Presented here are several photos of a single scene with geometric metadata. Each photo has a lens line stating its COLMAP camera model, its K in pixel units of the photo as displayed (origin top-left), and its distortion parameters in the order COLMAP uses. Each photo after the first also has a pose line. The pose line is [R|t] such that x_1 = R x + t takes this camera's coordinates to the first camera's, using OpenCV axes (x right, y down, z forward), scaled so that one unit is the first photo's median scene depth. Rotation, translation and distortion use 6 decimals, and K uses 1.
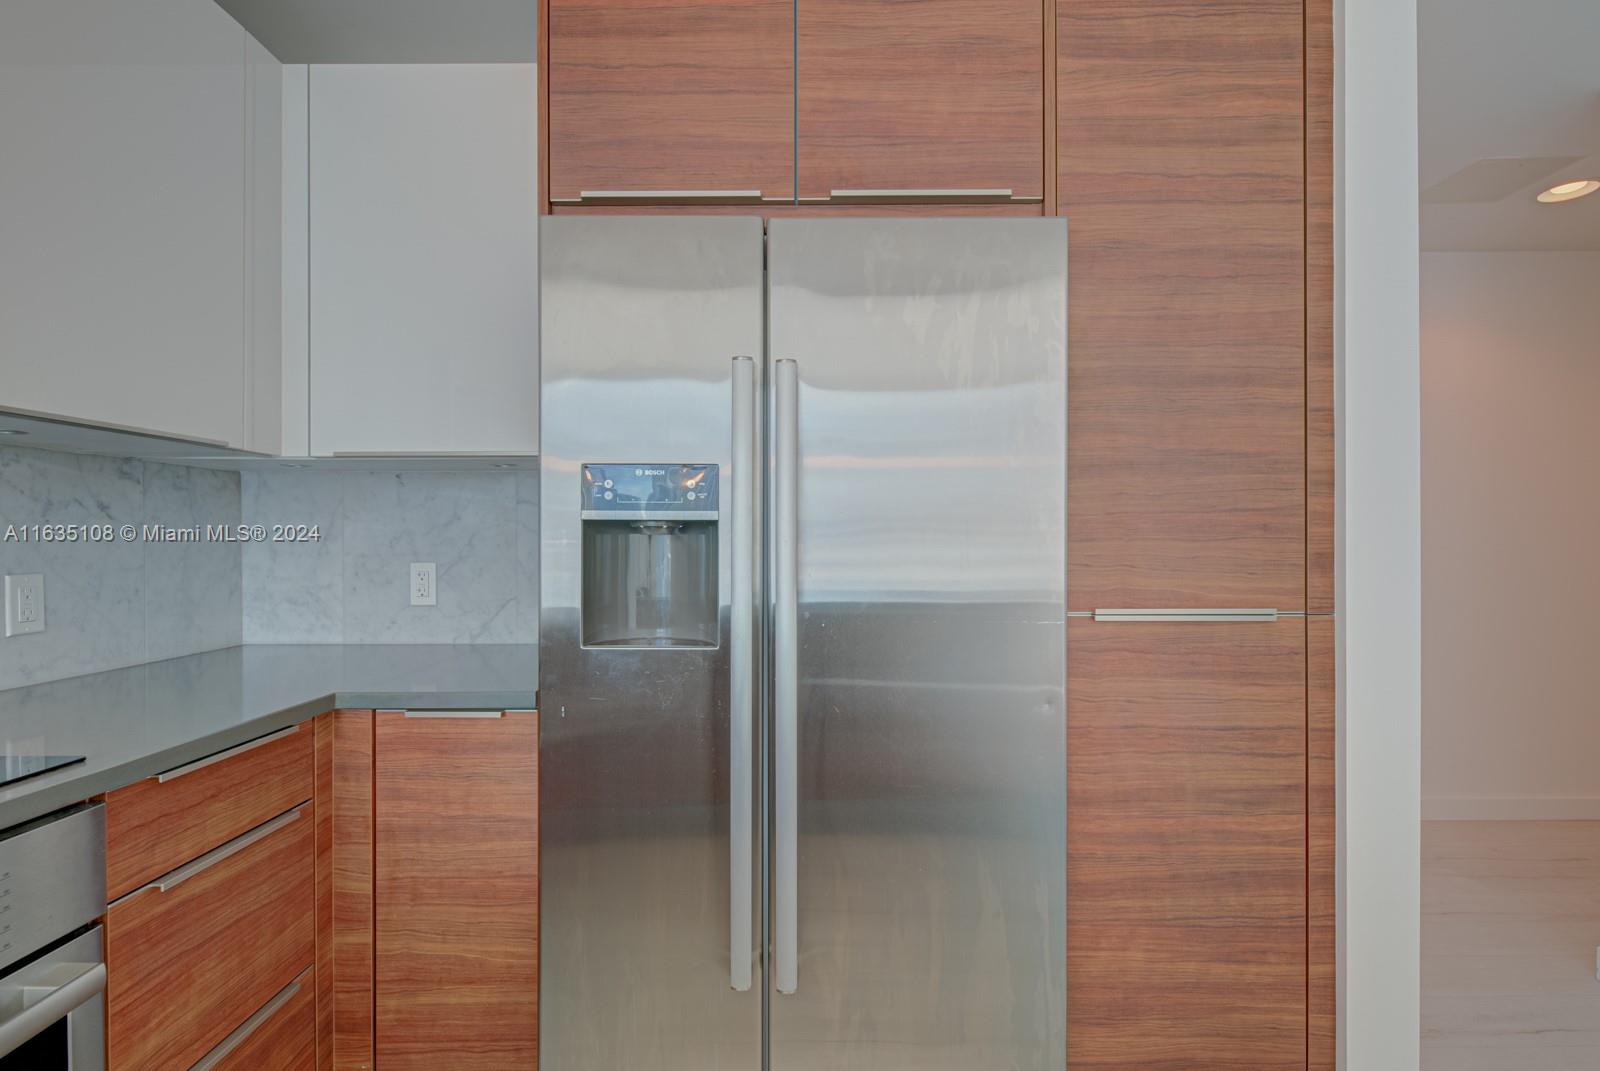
lens RADIAL K [[776.0, 0, 805.9], [0, 776.0, 536.8], [0, 0, 1]] dist [0.001717, -0.000929]
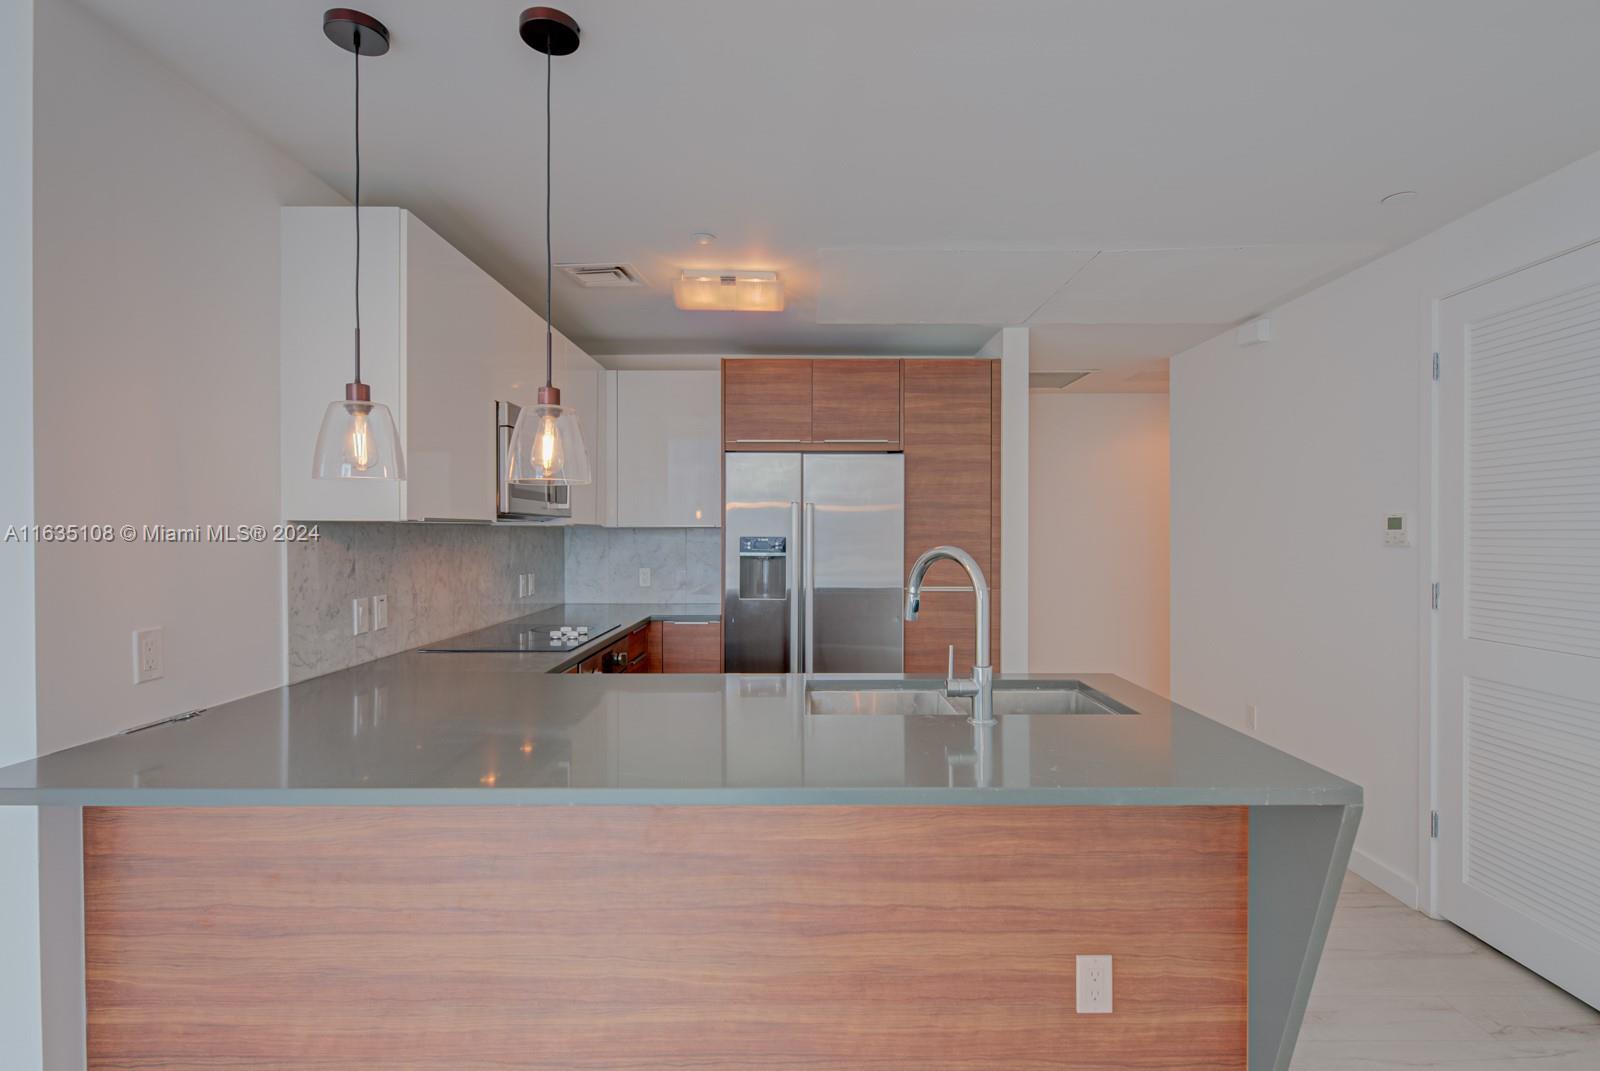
lens RADIAL K [[769.1, 0, 806.6], [0, 769.1, 538.6], [0, 0, 1]] dist [-0.000180, -0.000157]
pose [[0.999986, 0.003053, 0.004410, -0.044652], [-0.003098, 0.999944, 0.010096, -0.111392], [-0.004379, -0.010109, 0.999939, -1.818662]]
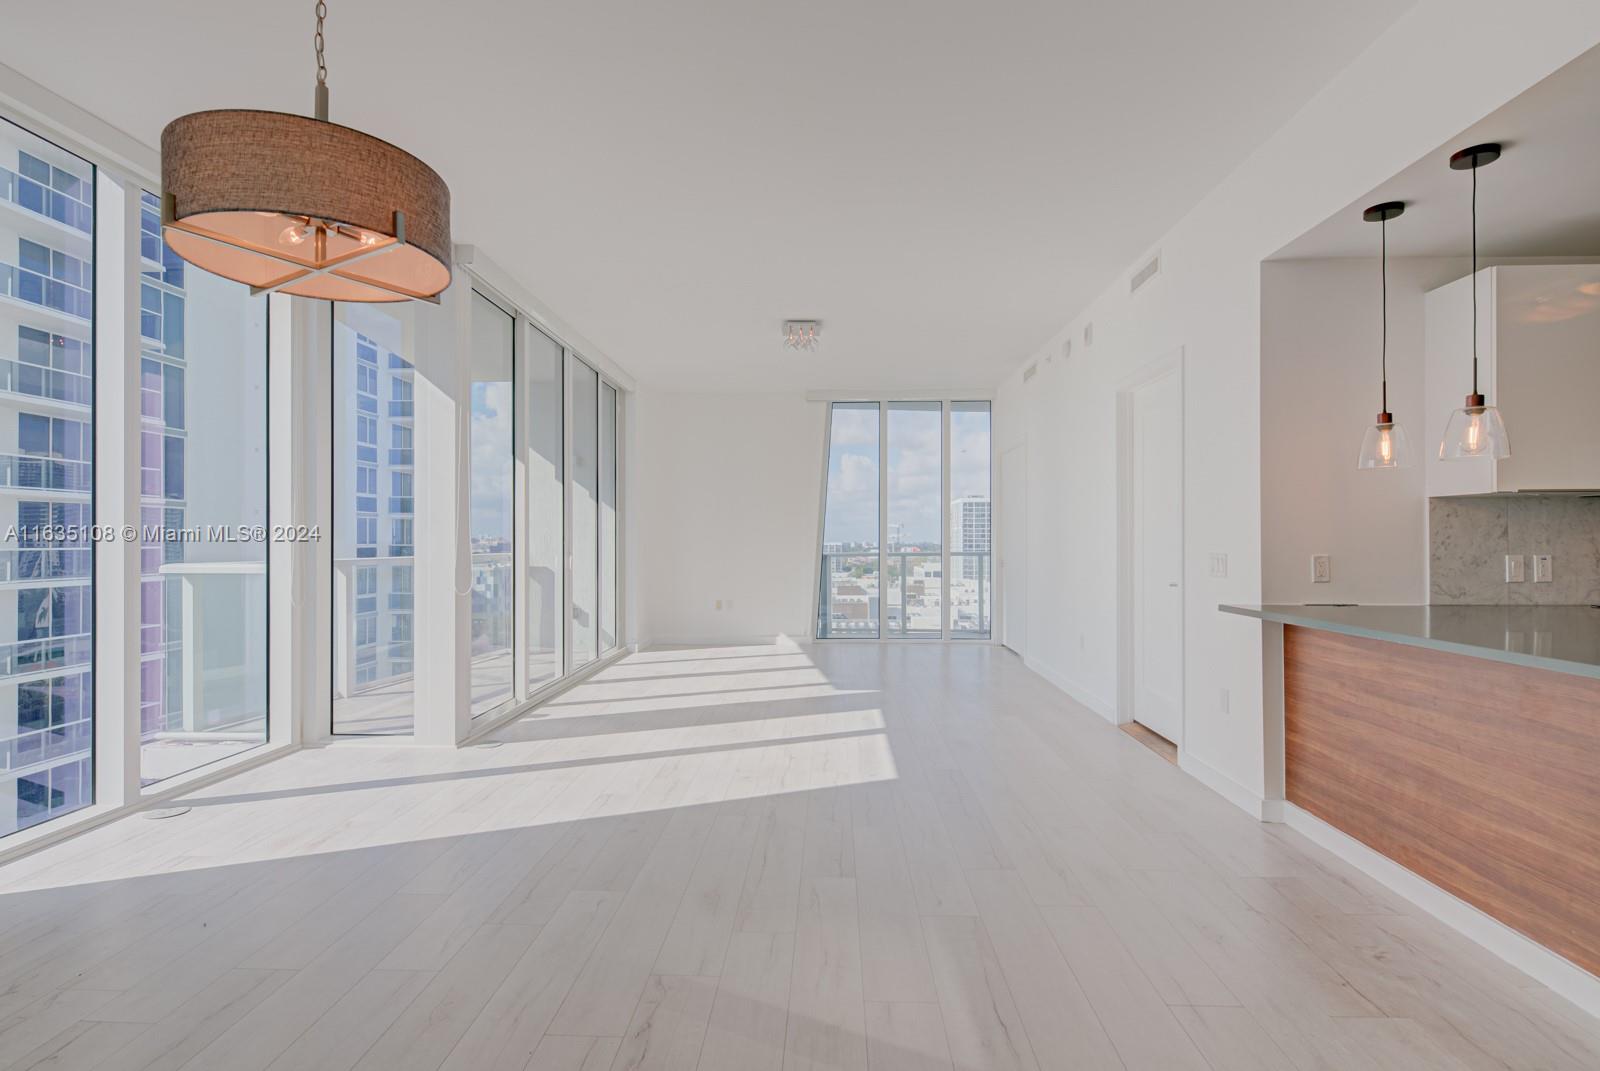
lens RADIAL K [[770.9, 0, 797.7], [0, 770.9, 538.2], [0, 0, 1]] dist [0.008501, -0.001582]
pose [[-0.042624, -0.000738, -0.999091, 1.356436], [0.004073, 0.999991, -0.000912, -0.010203], [0.999083, -0.004108, -0.042621, -2.100965]]
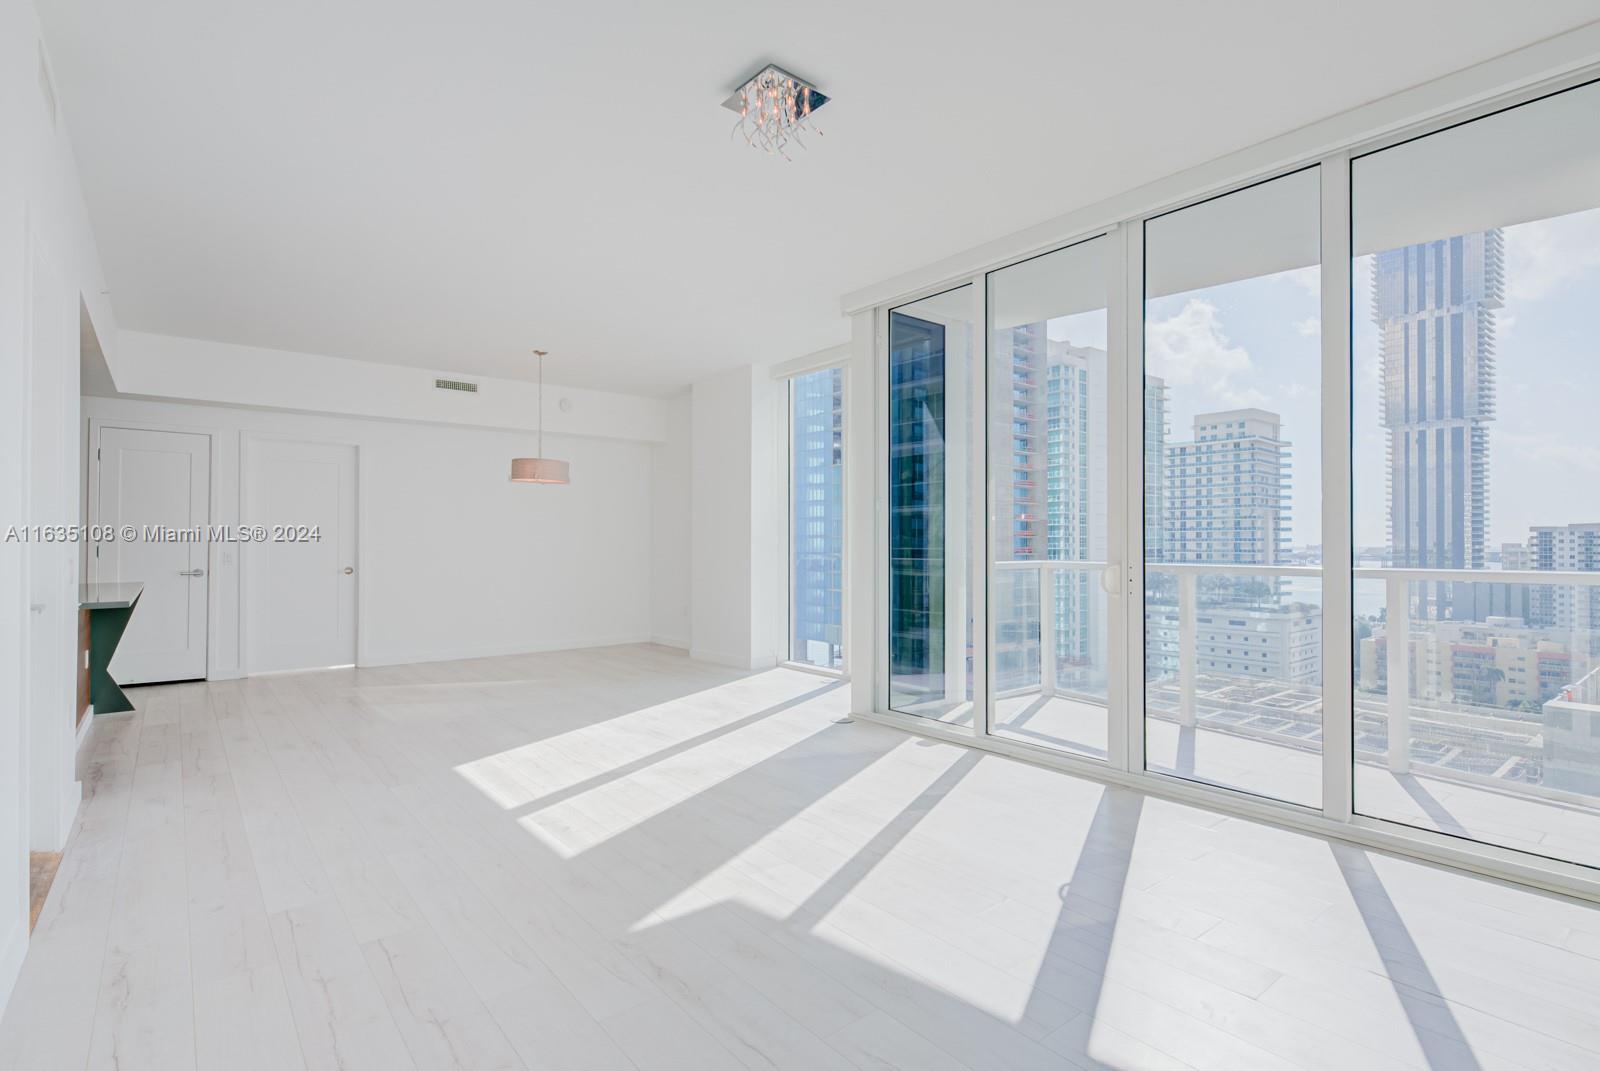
lens RADIAL K [[784.6, 0, 796.7], [0, 784.6, 538.6], [0, 0, 1]] dist [0.007661, -0.001694]
pose [[-0.627005, 0.007983, 0.778974, -4.645863], [-0.000708, 0.999941, -0.010817, 0.004758], [-0.779015, -0.007334, -0.626963, -0.991025]]
